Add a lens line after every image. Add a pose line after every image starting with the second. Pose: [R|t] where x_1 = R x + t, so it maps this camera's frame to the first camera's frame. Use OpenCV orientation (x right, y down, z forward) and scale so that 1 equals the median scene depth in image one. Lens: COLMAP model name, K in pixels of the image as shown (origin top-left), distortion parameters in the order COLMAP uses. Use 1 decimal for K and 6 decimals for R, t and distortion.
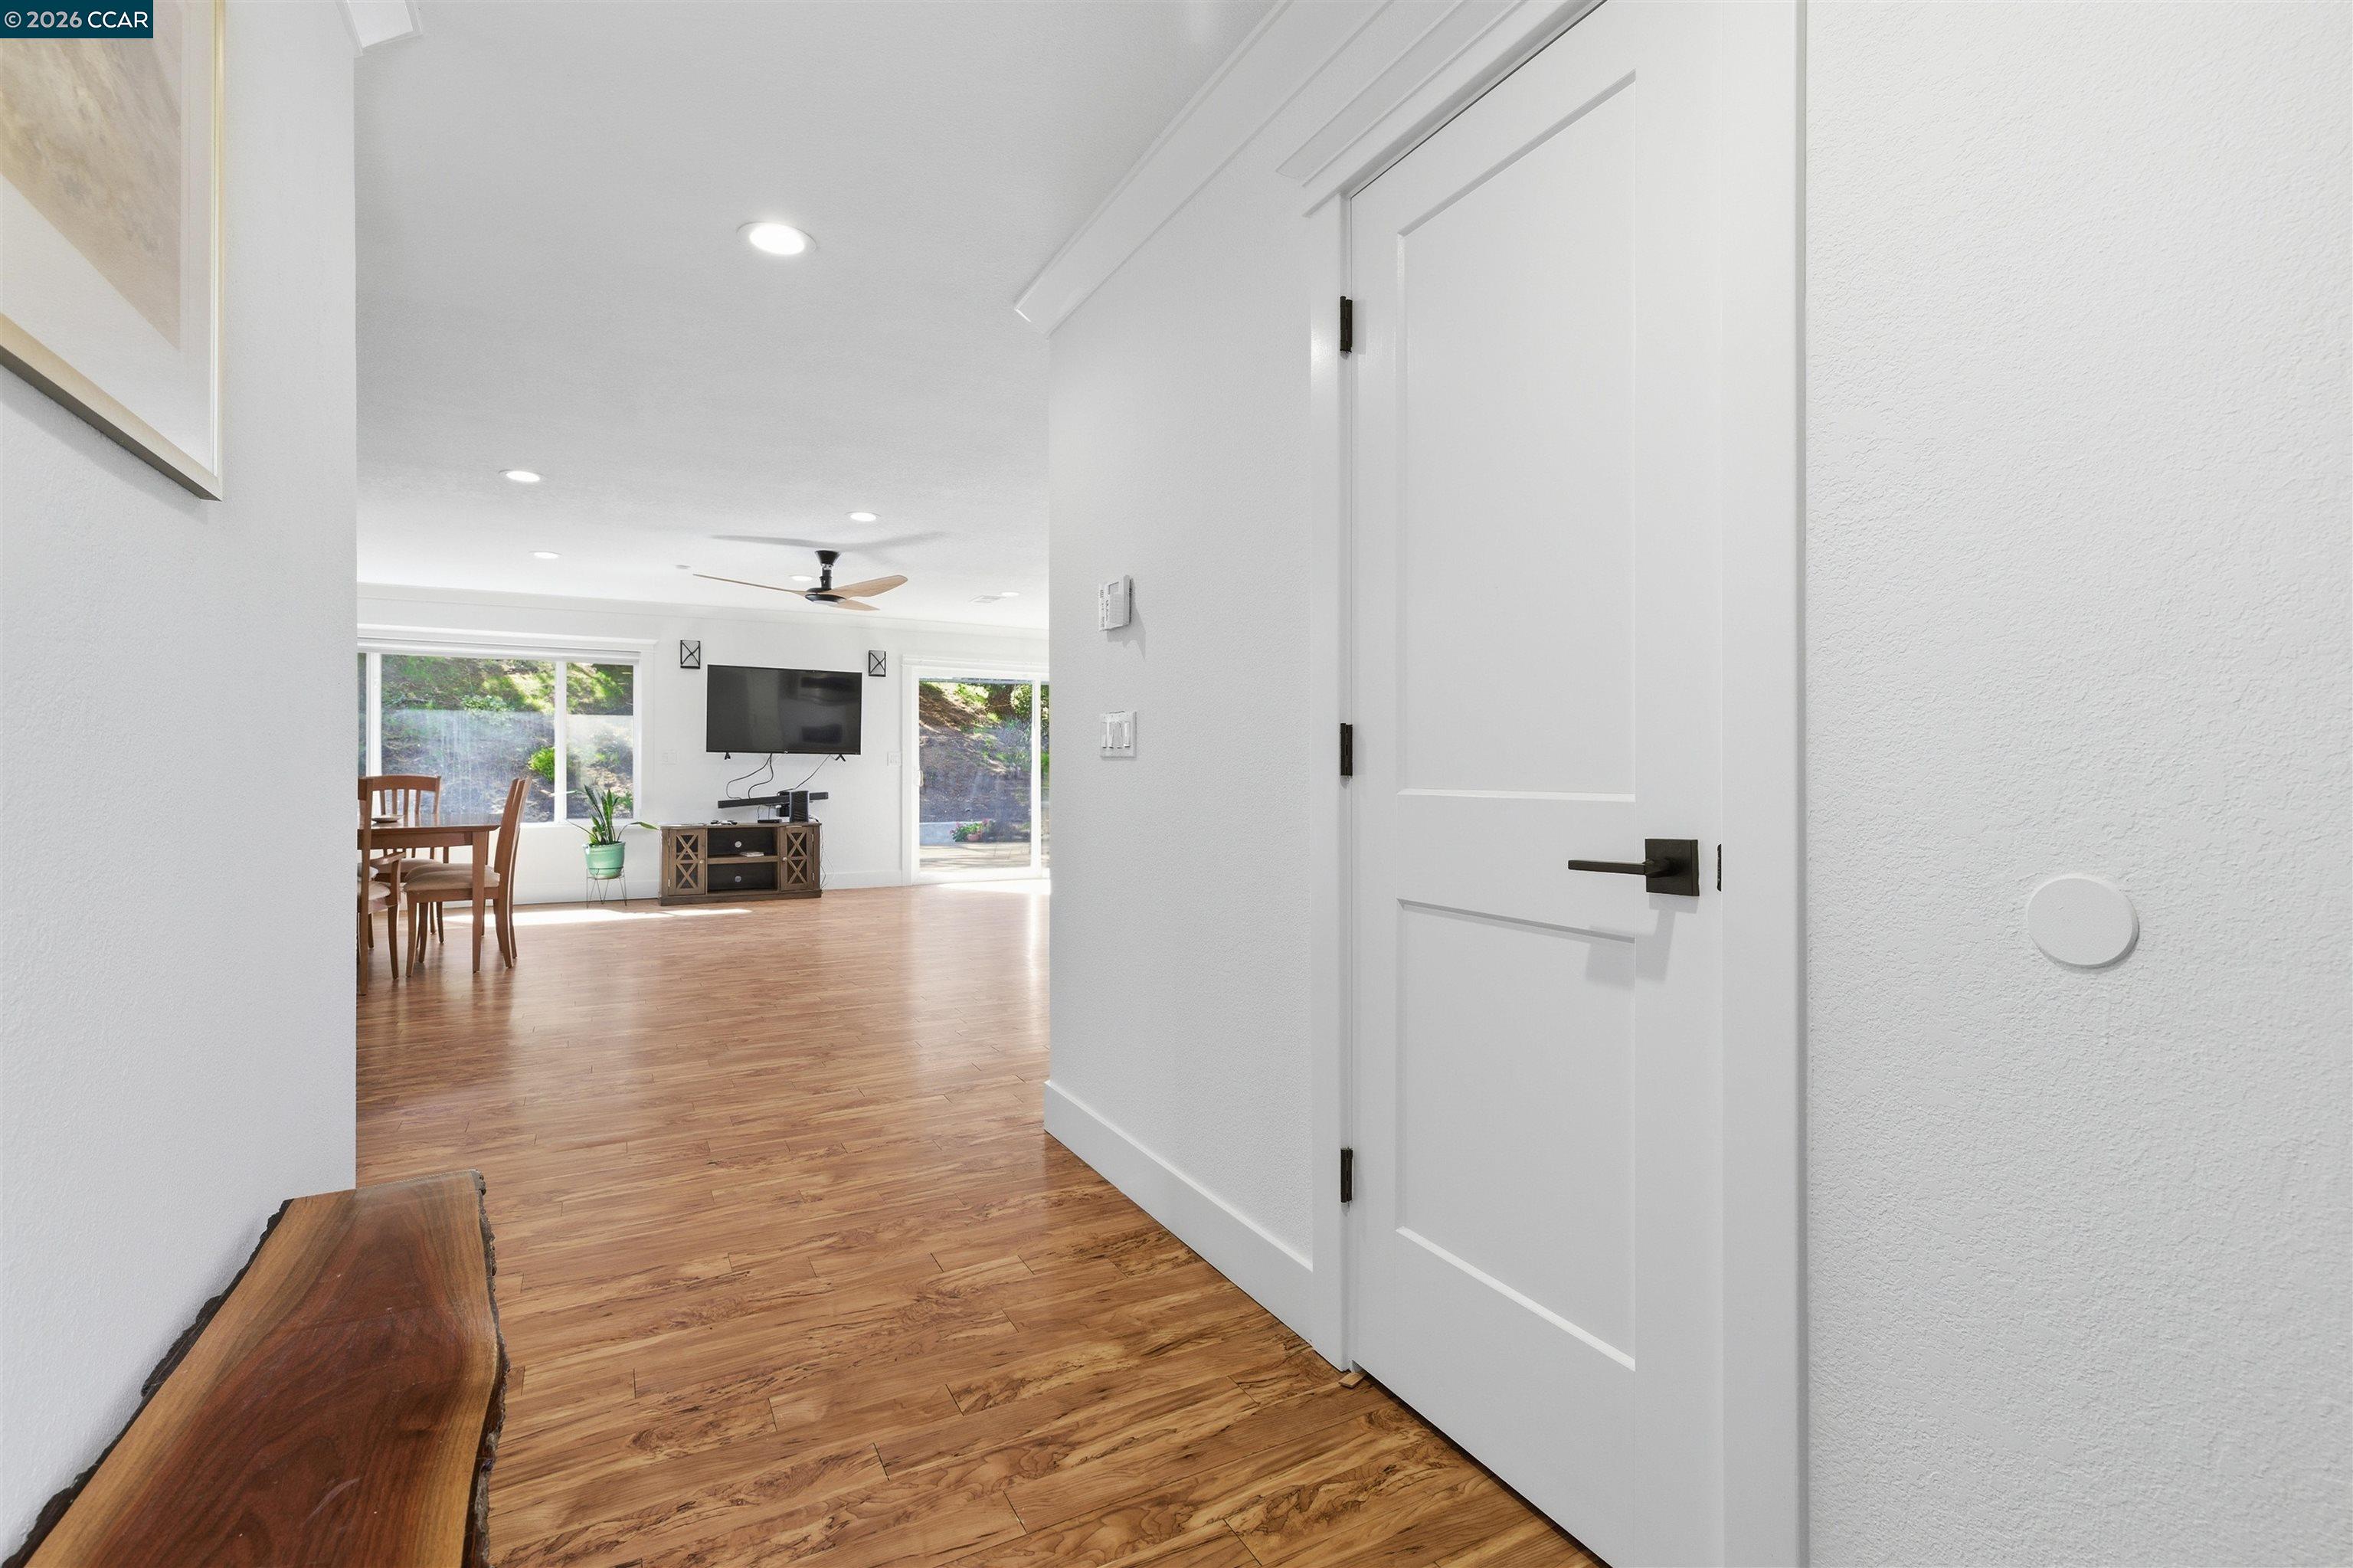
lens RADIAL K [[1073.3, 0, 1176.4], [0, 1073.3, 772.7], [0, 0, 1]] dist [0.011302, -0.000182]
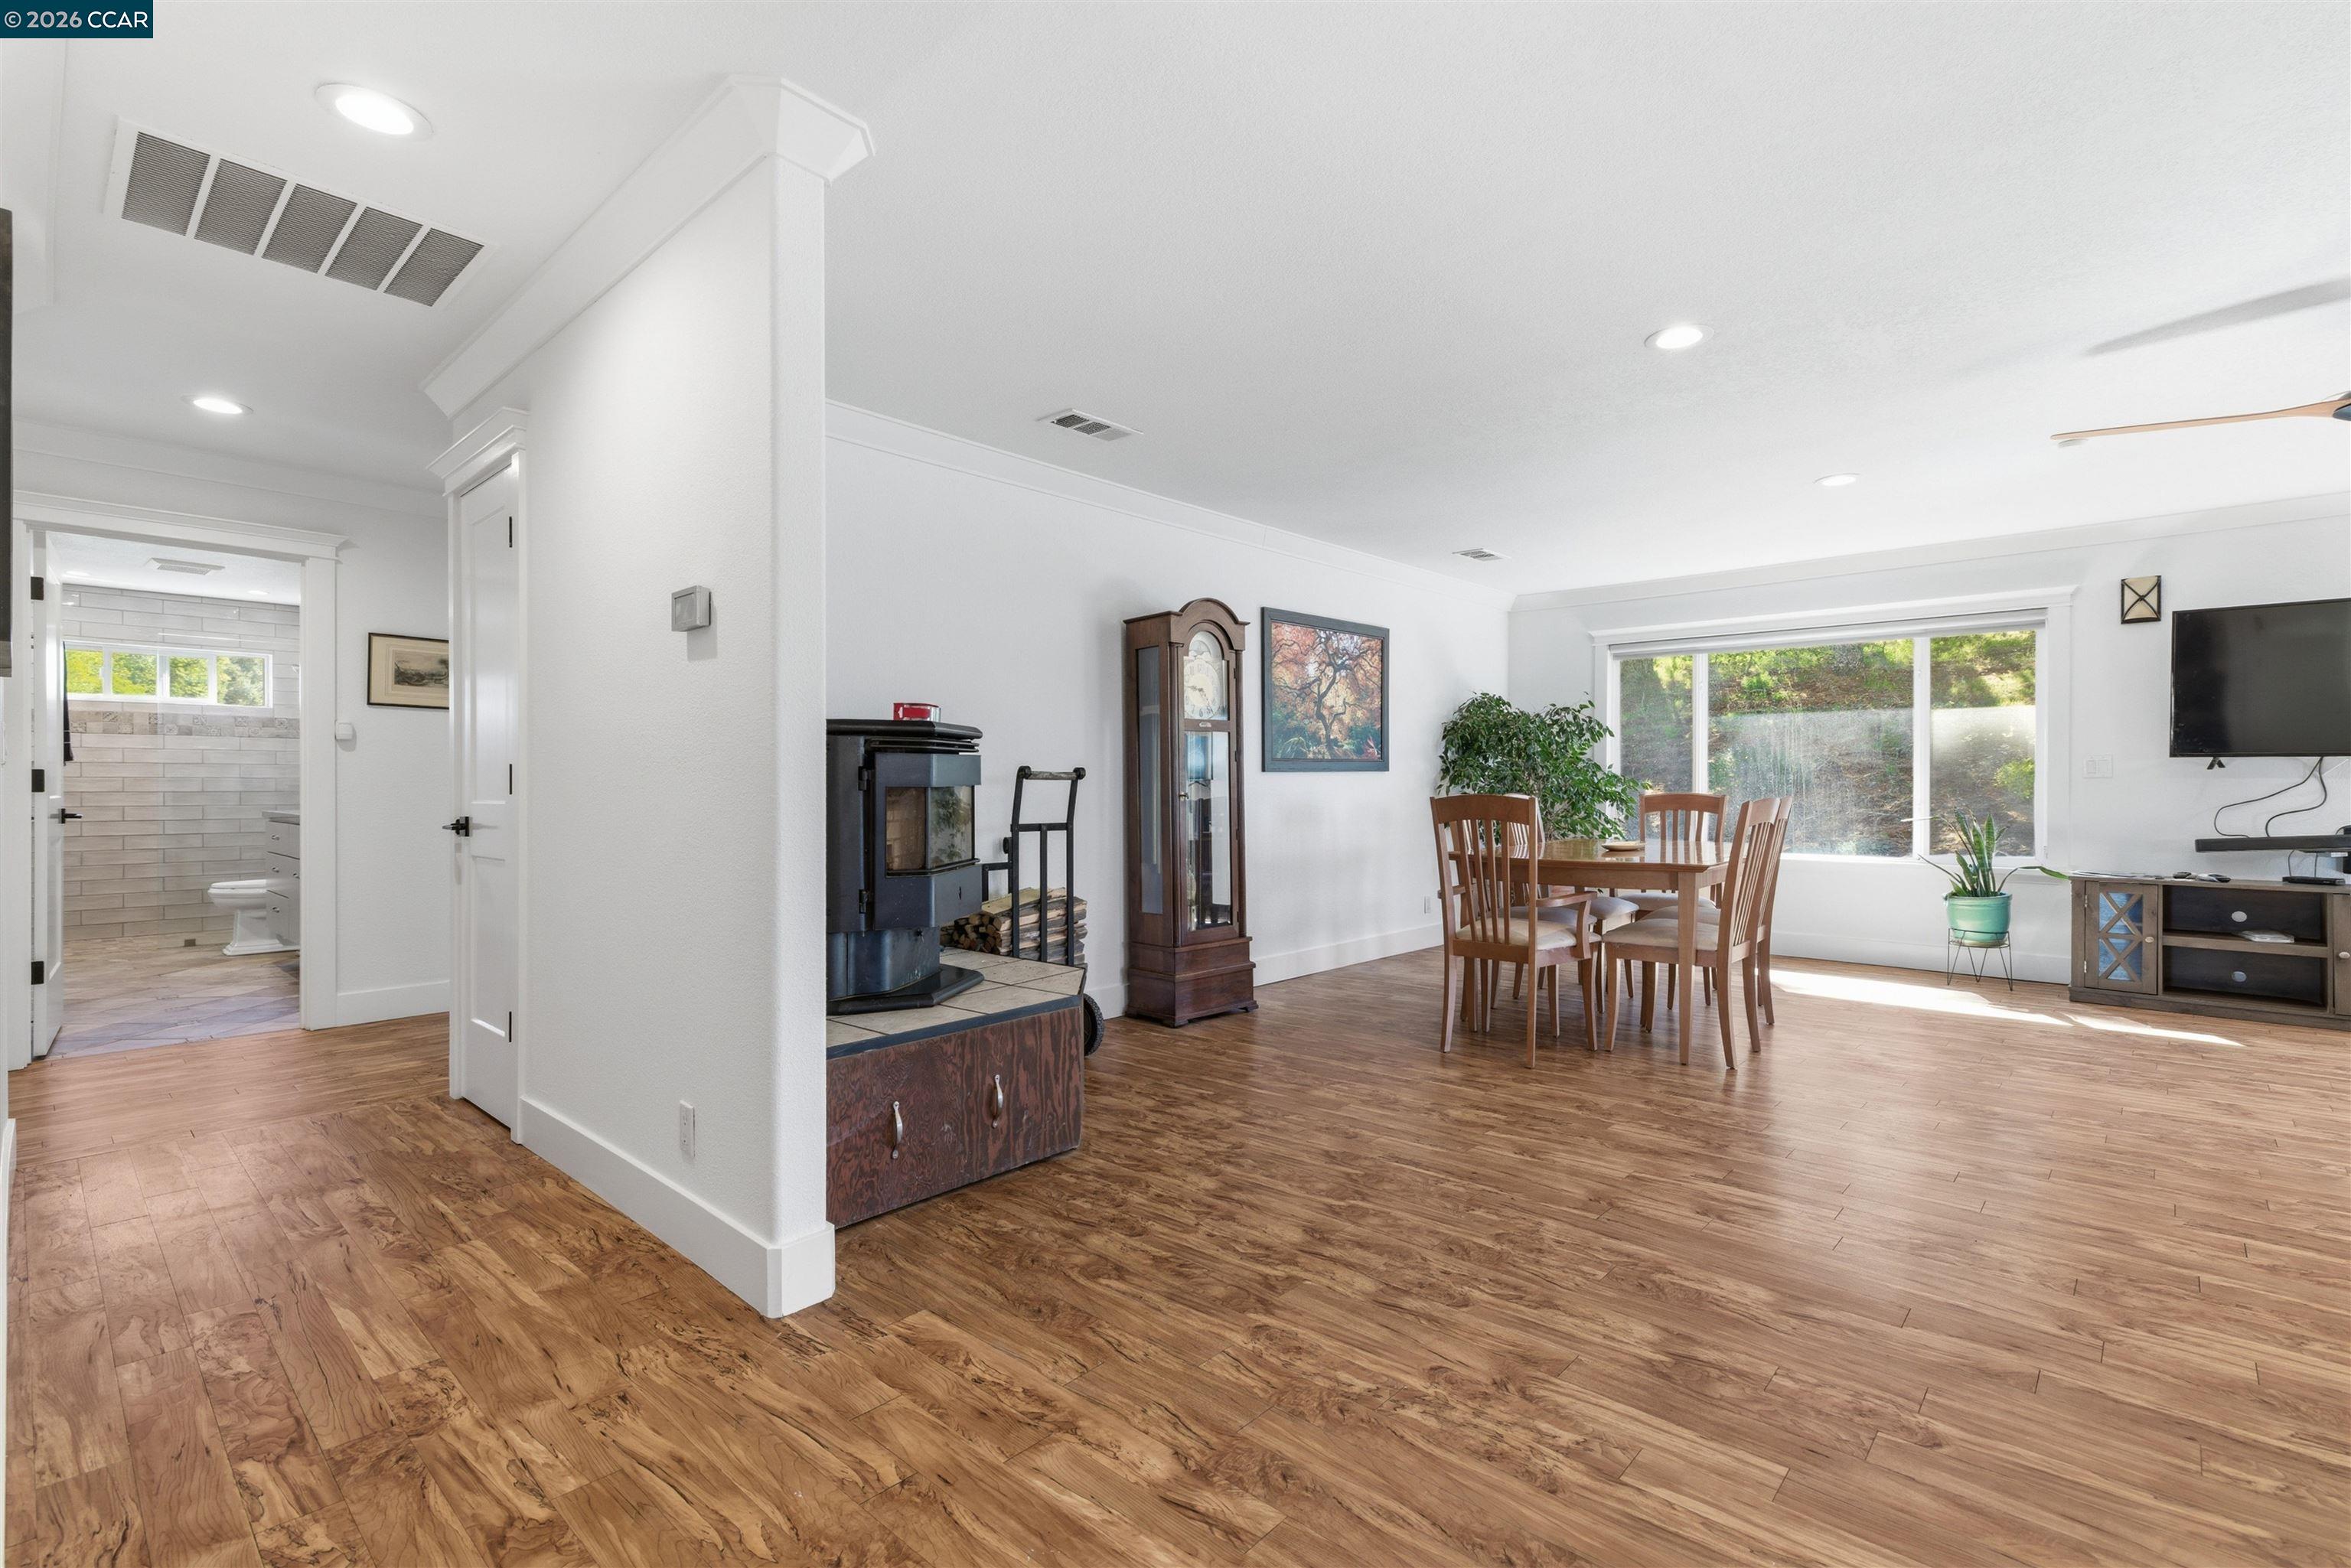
lens RADIAL K [[1072.3, 0, 1181.9], [0, 1072.3, 786.1], [0, 0, 1]] dist [0.011302, -0.000182]
pose [[0.332884, -0.000666, -0.942967, -0.052876], [-0.003124, 0.999993, -0.001809, -0.000088], [0.942963, 0.003548, 0.332880, 0.294049]]
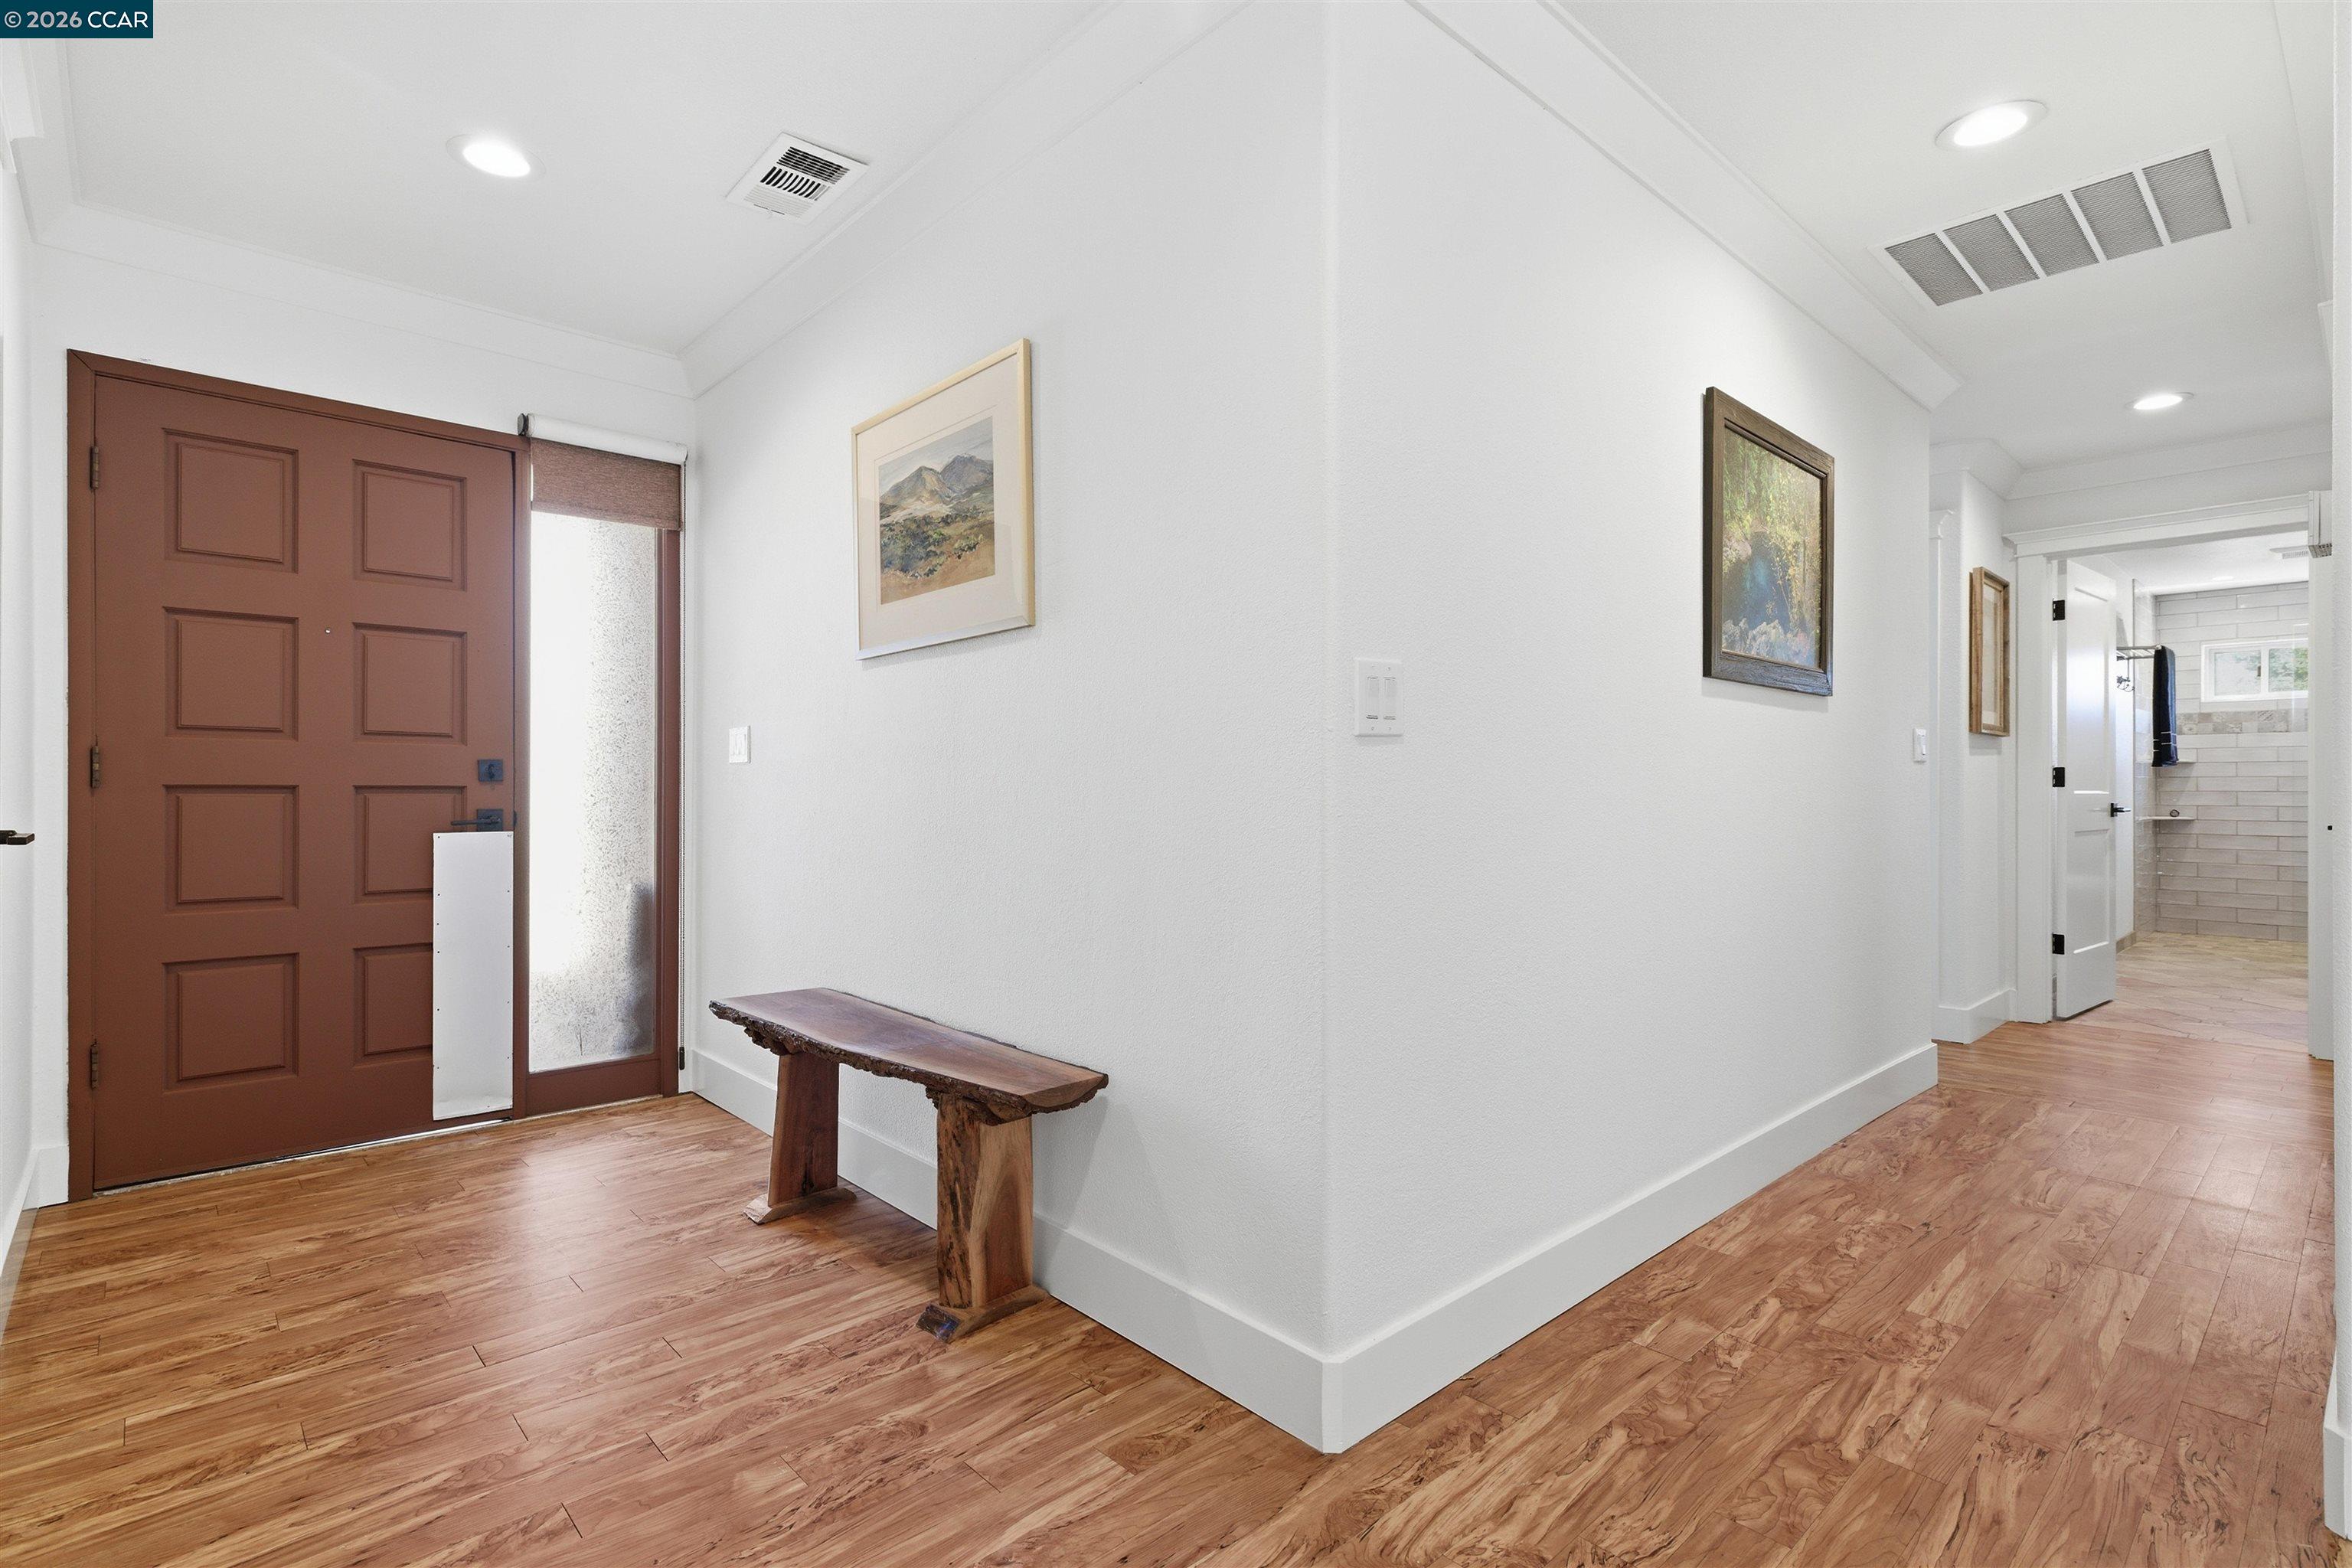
lens RADIAL K [[1118.5, 0, 1172.4], [0, 1118.5, 787.8], [0, 0, 1]] dist [0.007762, -0.000337]
pose [[-0.969424, -0.001840, -0.245386, -0.094270], [-0.002027, 0.999998, 0.000507, 0.003923], [0.245385, 0.000988, -0.969425, 0.417722]]
